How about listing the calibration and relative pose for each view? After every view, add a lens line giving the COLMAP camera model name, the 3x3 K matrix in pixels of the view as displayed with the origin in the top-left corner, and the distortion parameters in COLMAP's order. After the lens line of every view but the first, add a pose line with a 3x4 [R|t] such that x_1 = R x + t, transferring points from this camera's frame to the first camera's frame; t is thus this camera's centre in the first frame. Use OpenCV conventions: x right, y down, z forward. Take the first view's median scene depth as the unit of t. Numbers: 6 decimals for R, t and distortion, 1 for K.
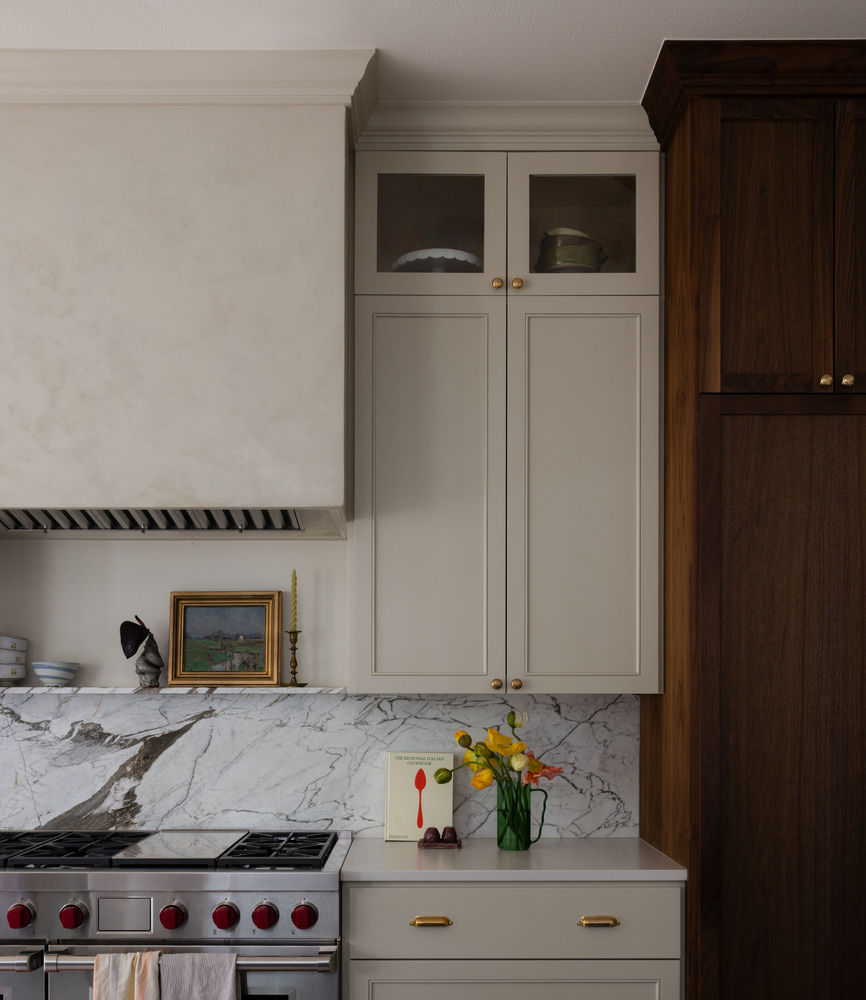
lens RADIAL K [[5333.7, 0, 435.6], [0, 5333.7, 500.6], [0, 0, 1]] dist [-0.563212, 0.000000]
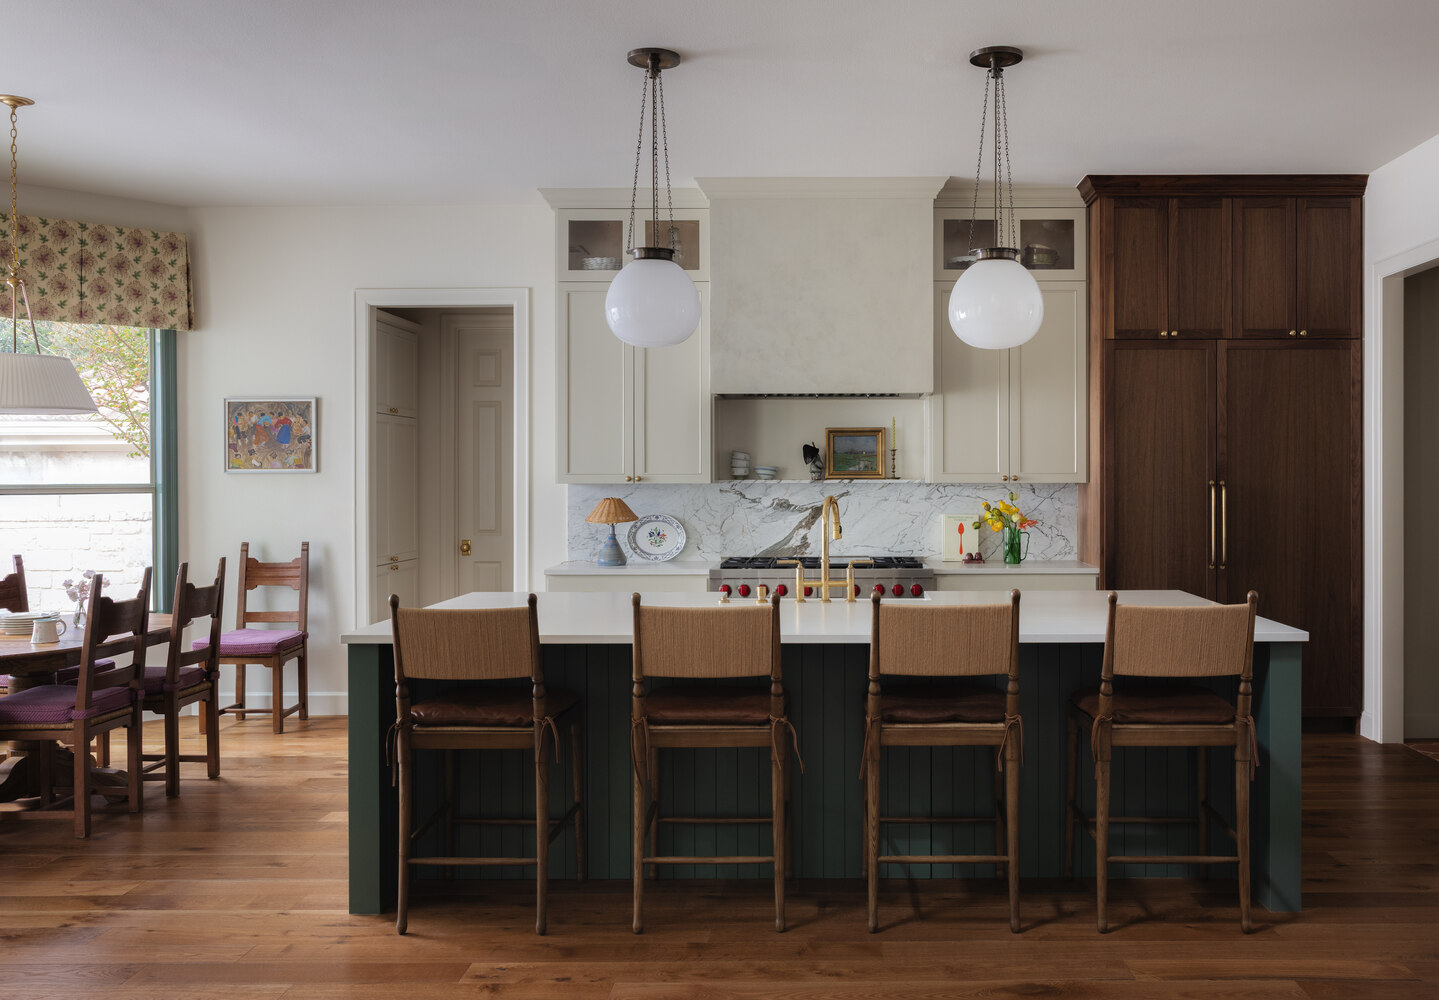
lens RADIAL K [[4250.7, 0, 723.6], [0, 4250.7, 497.2], [0, 0, 1]] dist [-0.165962, 0.000000]
pose [[0.998818, -0.001353, -0.048579, -0.015716], [0.003303, 0.999191, 0.040079, -0.021629], [0.048485, -0.040192, 0.998015, -0.569408]]
